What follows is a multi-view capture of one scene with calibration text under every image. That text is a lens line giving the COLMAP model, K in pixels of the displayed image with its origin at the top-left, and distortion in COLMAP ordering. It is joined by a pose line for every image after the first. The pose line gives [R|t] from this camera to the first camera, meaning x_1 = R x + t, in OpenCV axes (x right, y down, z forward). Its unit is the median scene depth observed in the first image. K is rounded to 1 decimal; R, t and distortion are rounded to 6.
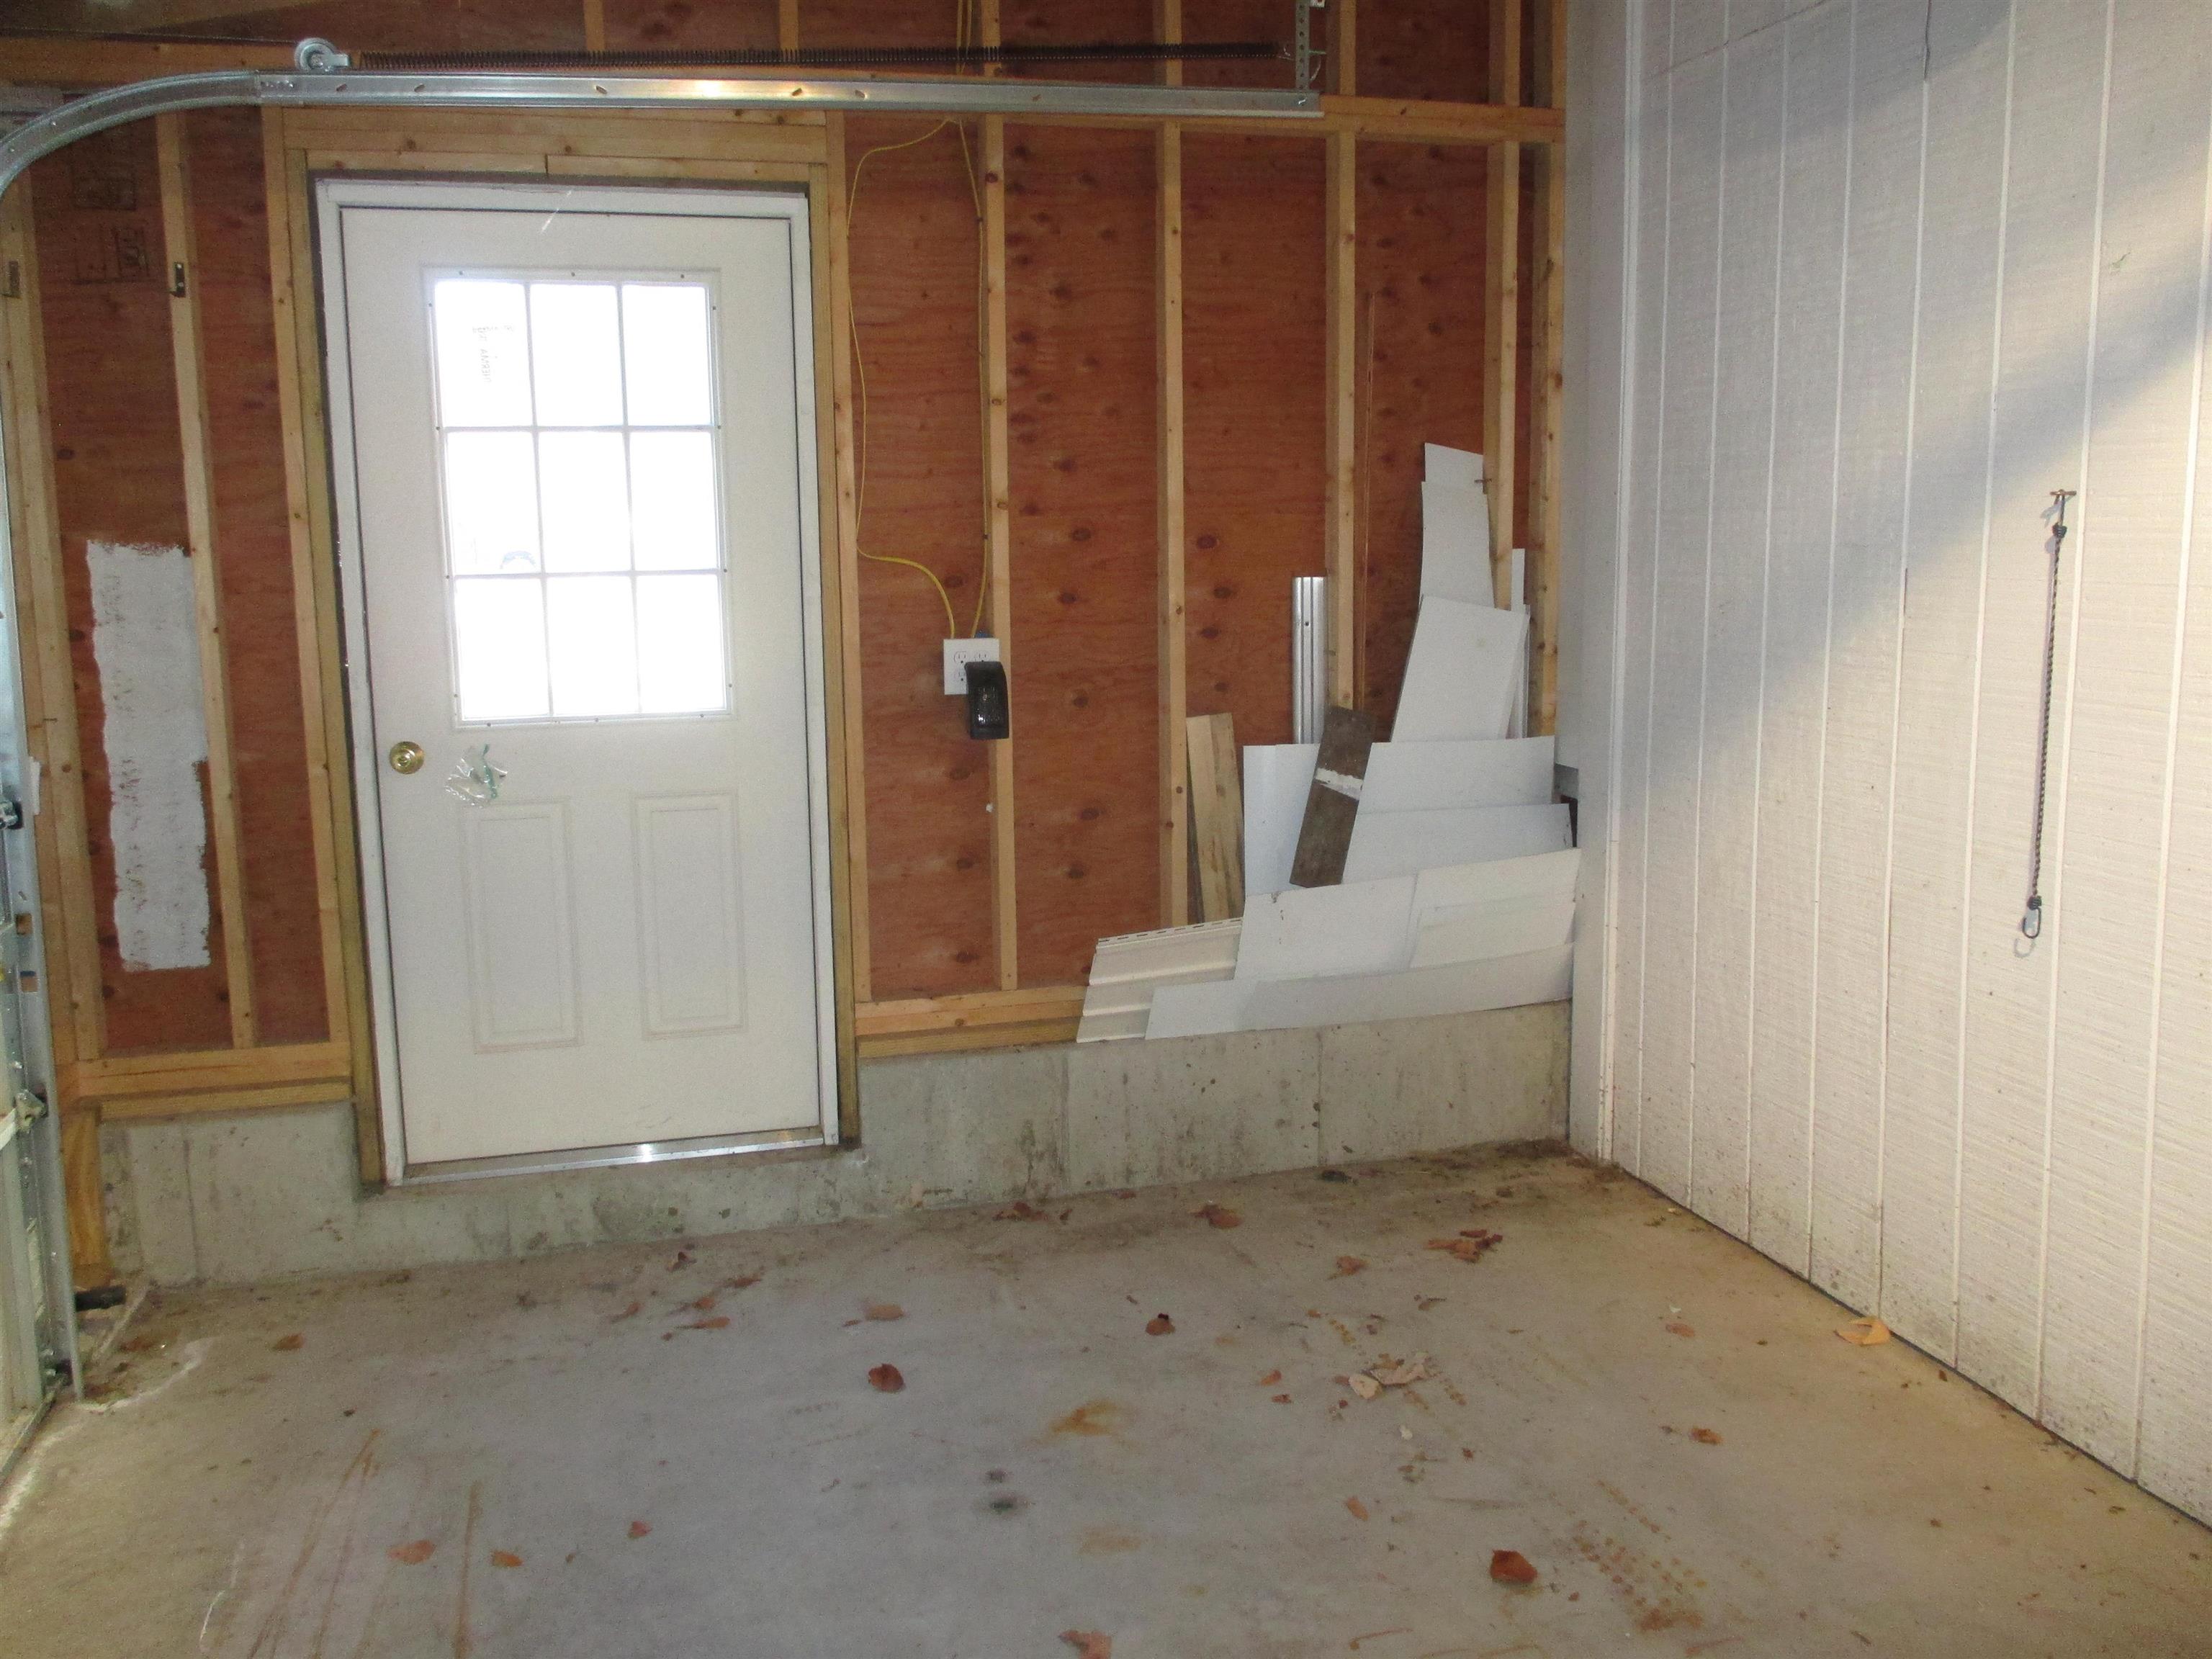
lens RADIAL K [[1784.0, 0, 1117.9], [0, 1784.0, 824.5], [0, 0, 1]] dist [-0.041675, 0.000629]
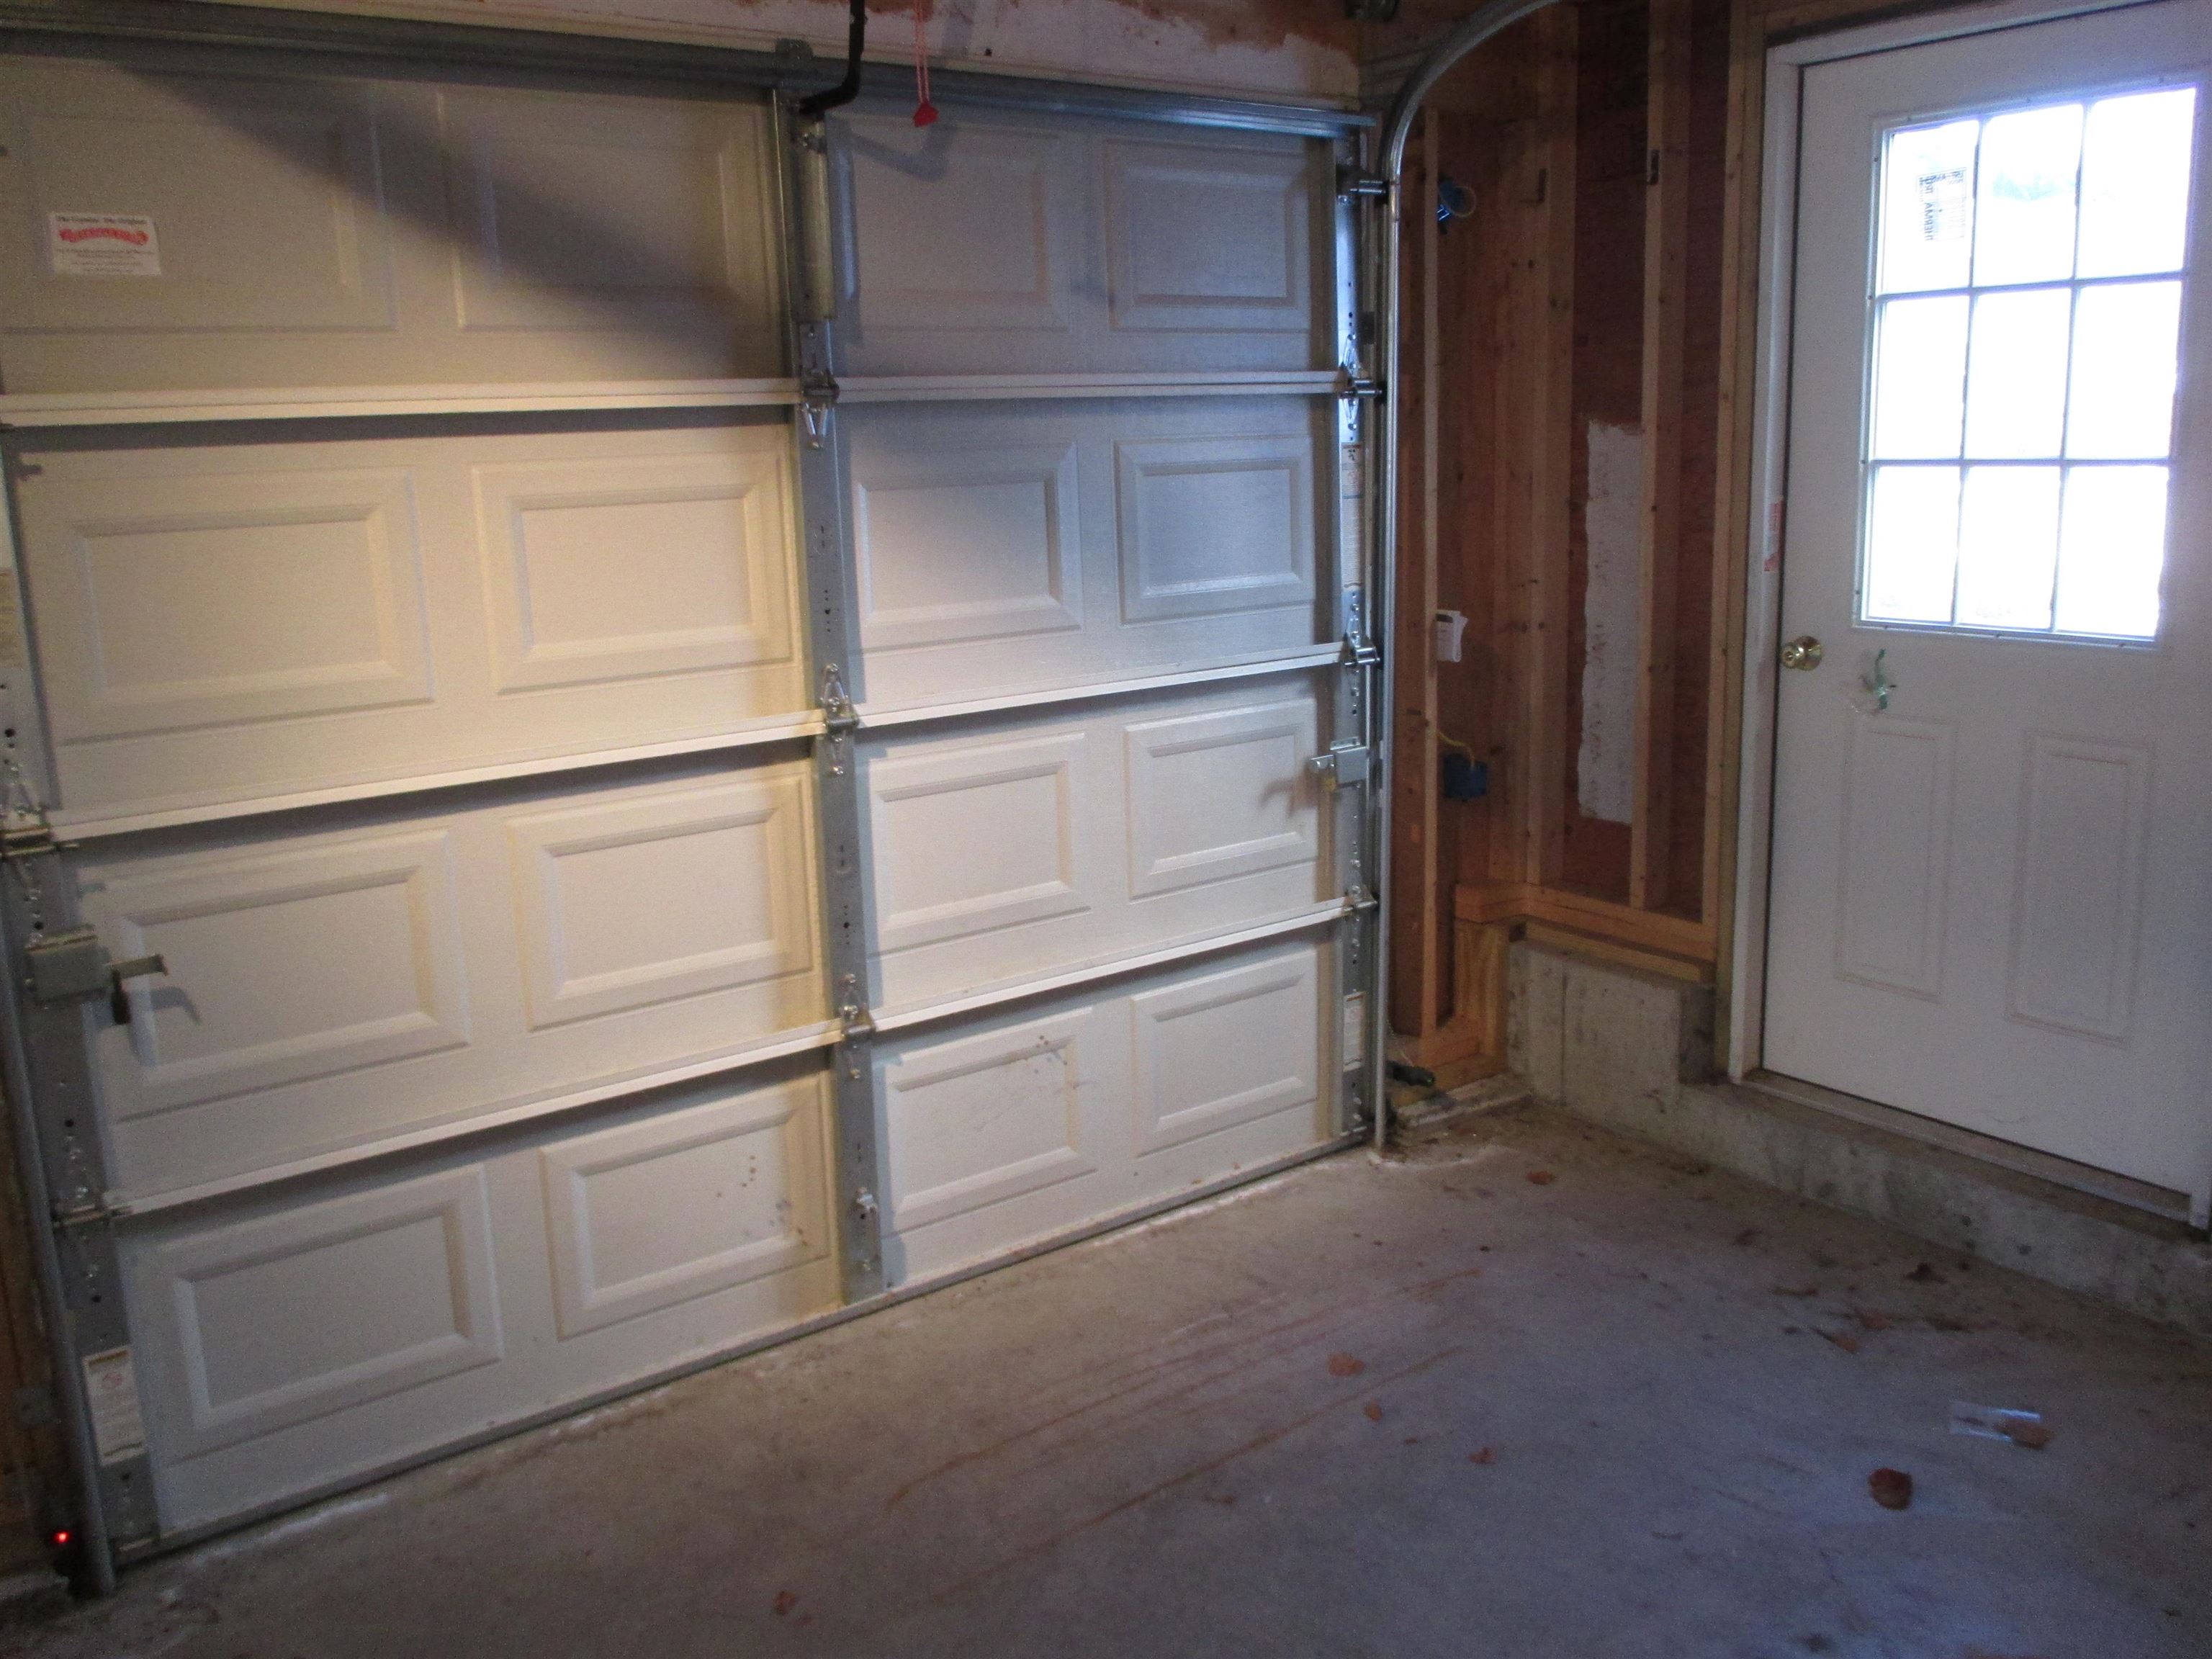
lens RADIAL K [[1784.0, 0, 1117.9], [0, 1784.0, 824.5], [0, 0, 1]] dist [-0.041675, 0.000629]
pose [[0.362571, 0.201059, -0.910010, 0.354458], [-0.127633, 0.977963, 0.165221, -0.059070], [0.923175, 0.056243, 0.380243, 0.312701]]
